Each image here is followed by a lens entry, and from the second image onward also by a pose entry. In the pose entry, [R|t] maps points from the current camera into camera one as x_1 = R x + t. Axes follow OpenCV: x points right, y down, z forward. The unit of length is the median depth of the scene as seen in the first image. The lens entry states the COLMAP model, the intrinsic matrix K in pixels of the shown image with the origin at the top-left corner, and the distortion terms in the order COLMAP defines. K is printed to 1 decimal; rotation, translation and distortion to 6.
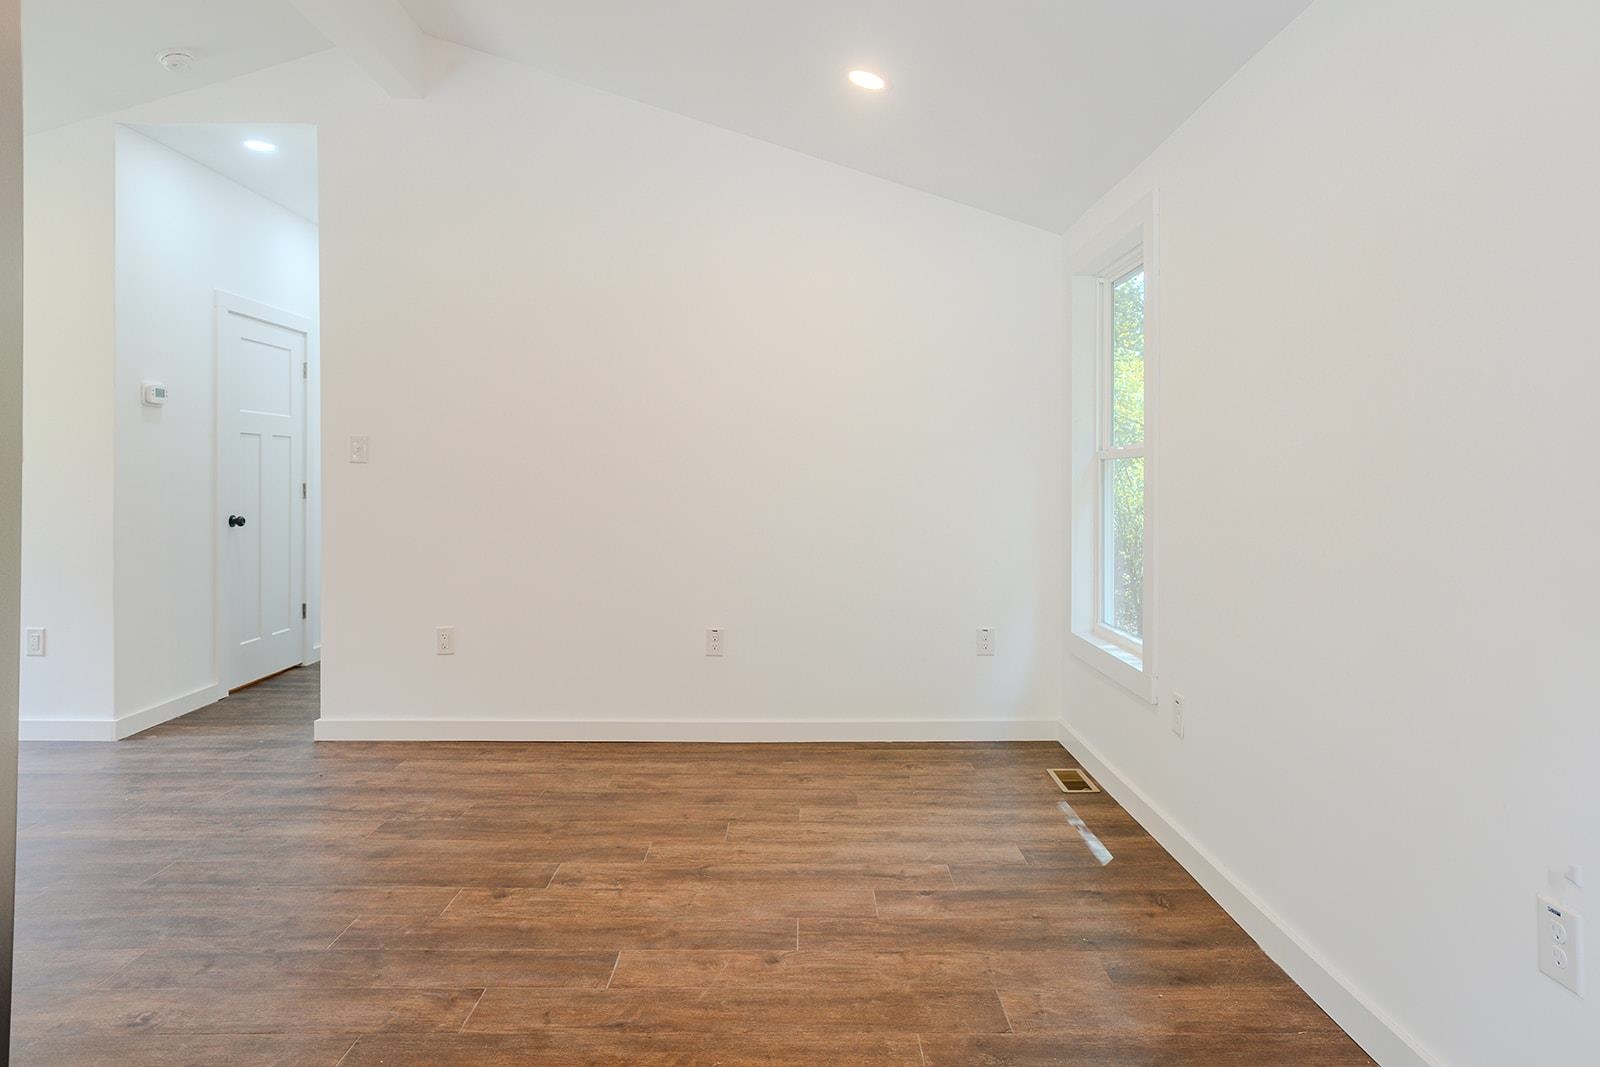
lens RADIAL K [[987.8, 0, 801.5], [0, 987.8, 479.7], [0, 0, 1]] dist [-0.056970, 0.077693]
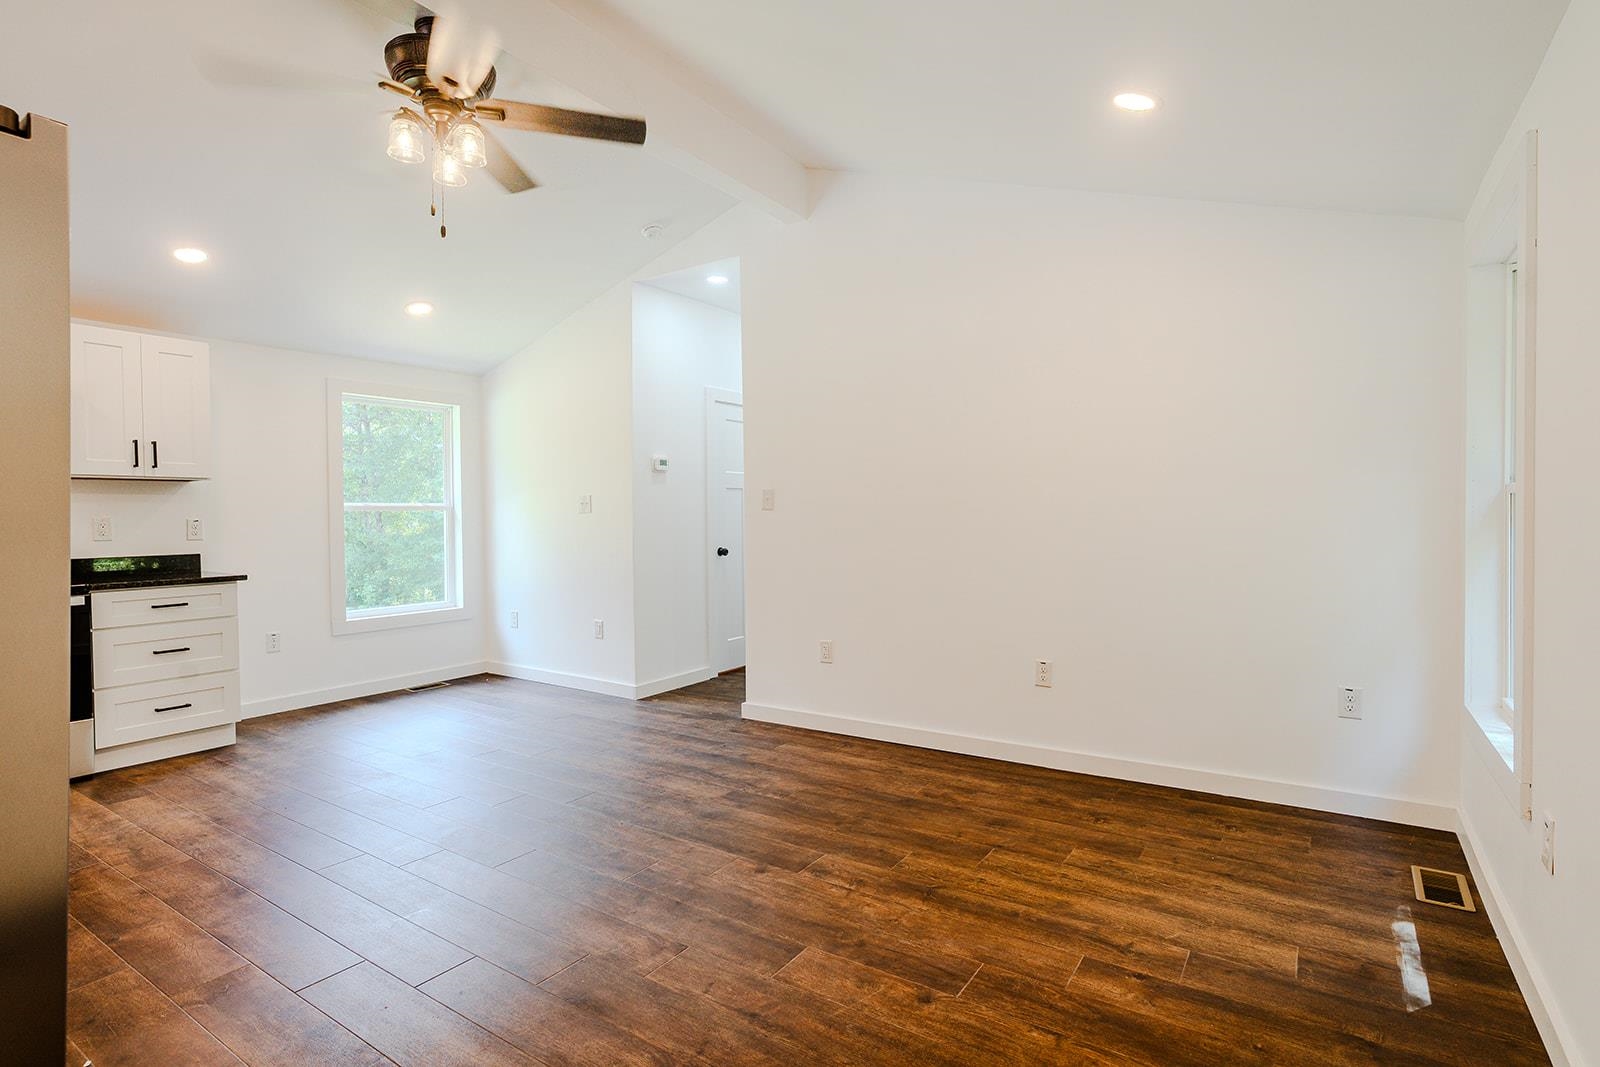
lens RADIAL K [[806.1, 0, 792.2], [0, 806.1, 523.0], [0, 0, 1]] dist [-0.037506, 0.024078]
pose [[0.825815, -0.005426, -0.563915, 0.240731], [0.010749, 0.999923, 0.006121, -0.007460], [0.563839, -0.011116, 0.825810, 0.180189]]
